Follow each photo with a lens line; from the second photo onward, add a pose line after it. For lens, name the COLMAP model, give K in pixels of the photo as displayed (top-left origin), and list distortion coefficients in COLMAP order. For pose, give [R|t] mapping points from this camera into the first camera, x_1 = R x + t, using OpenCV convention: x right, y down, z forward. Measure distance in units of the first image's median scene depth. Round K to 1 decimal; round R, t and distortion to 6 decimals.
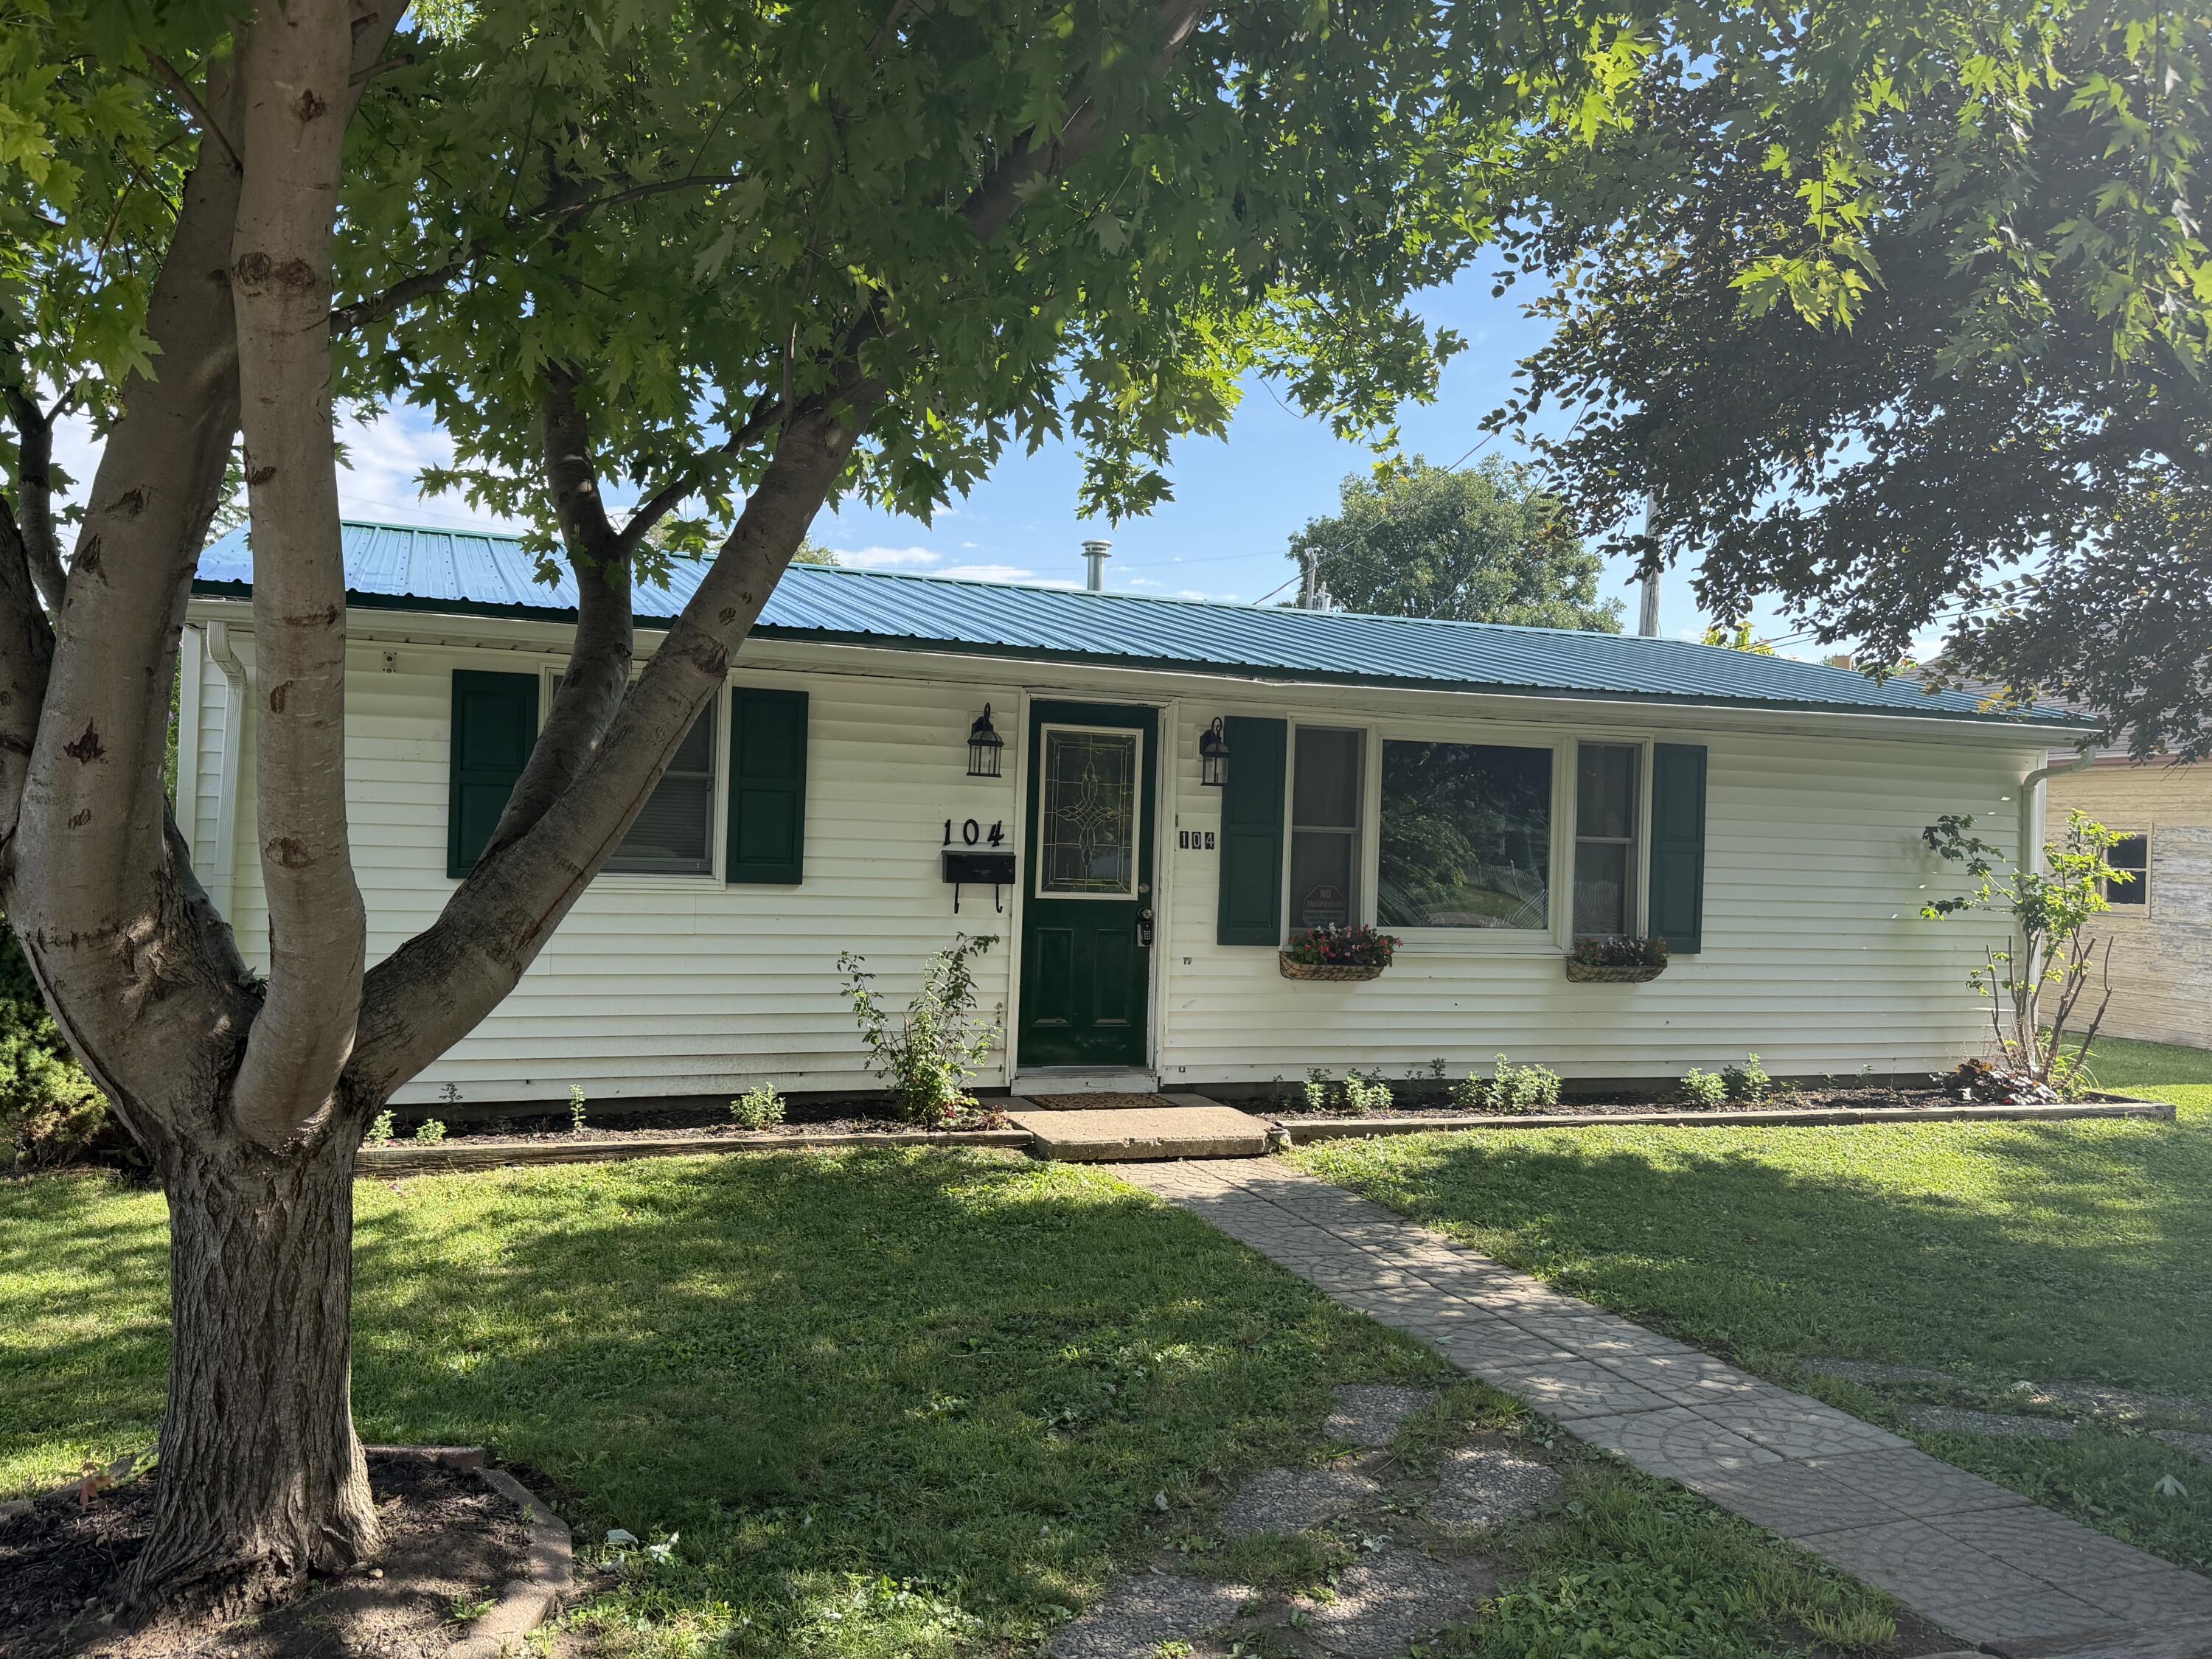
lens RADIAL K [[1774.1, 0, 1102.3], [0, 1774.1, 836.7], [0, 0, 1]] dist [0.100142, -0.003995]
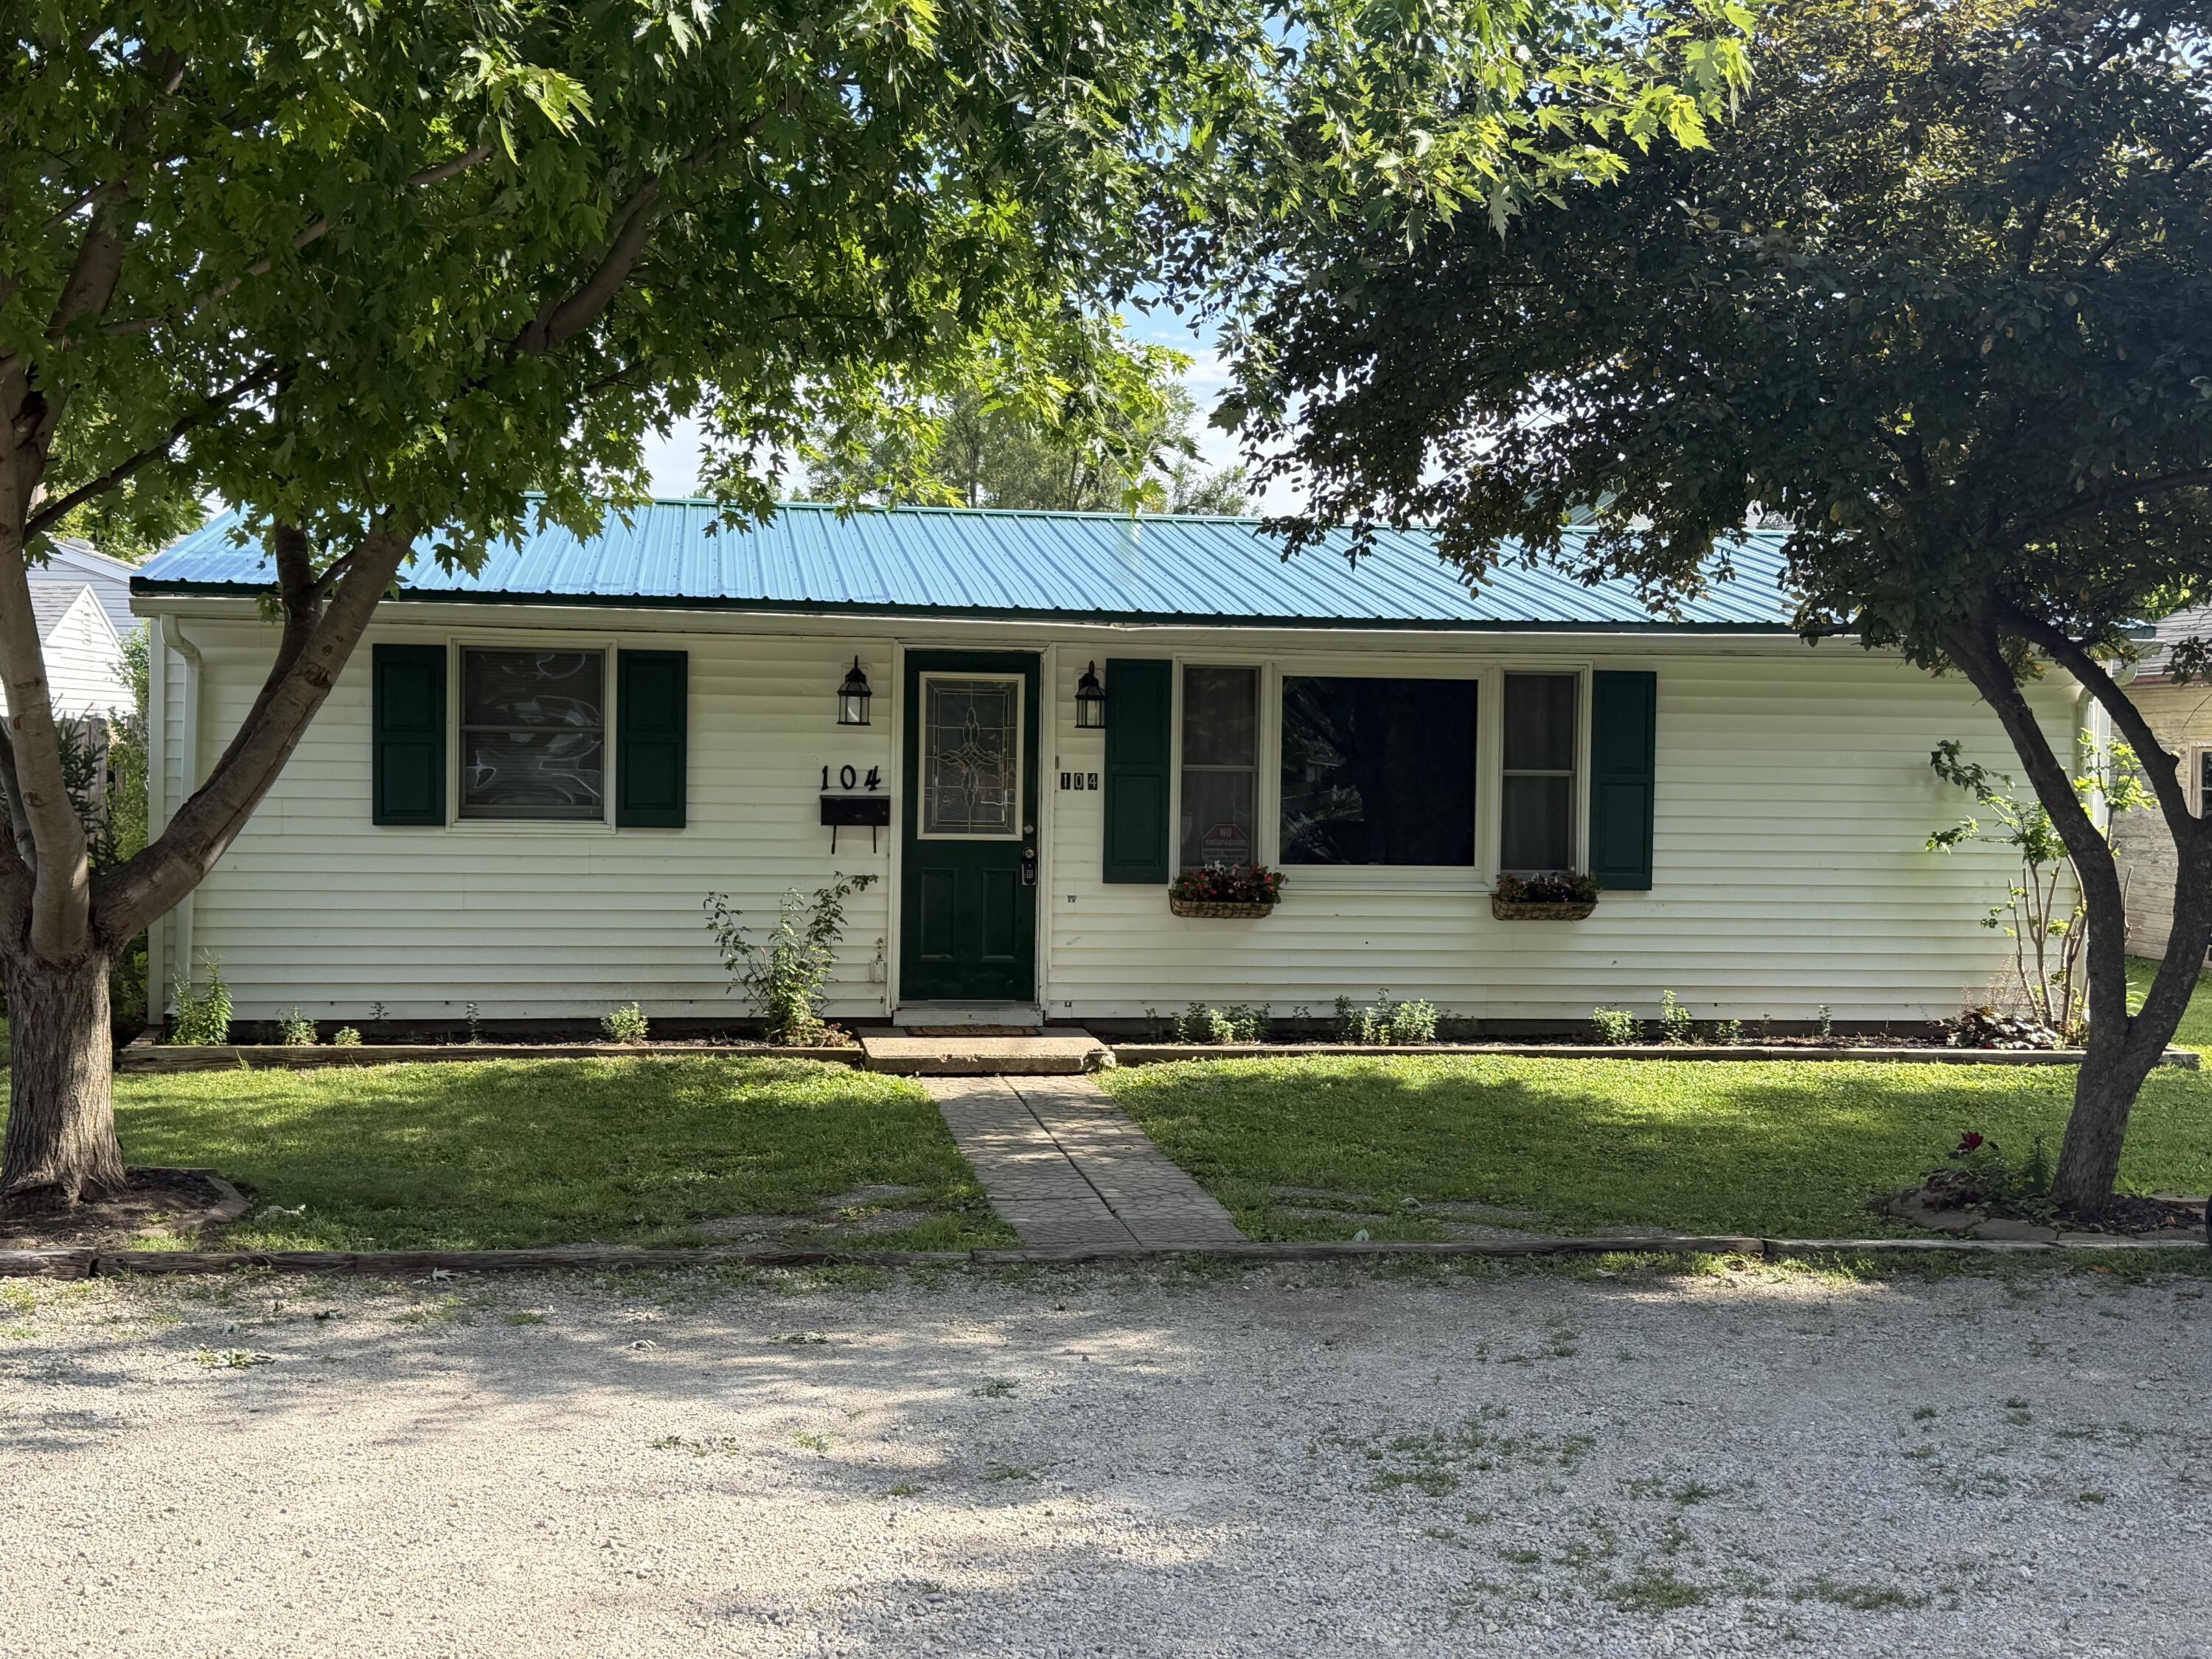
lens RADIAL K [[2629.4, 0, 1107.8], [0, 2629.4, 830.8], [0, 0, 1]] dist [0.148707, 0.000000]
pose [[0.976389, -0.012785, -0.215641, 0.403849], [0.017289, 0.999670, 0.019010, 0.002100], [0.215327, -0.022290, 0.976288, -0.488744]]
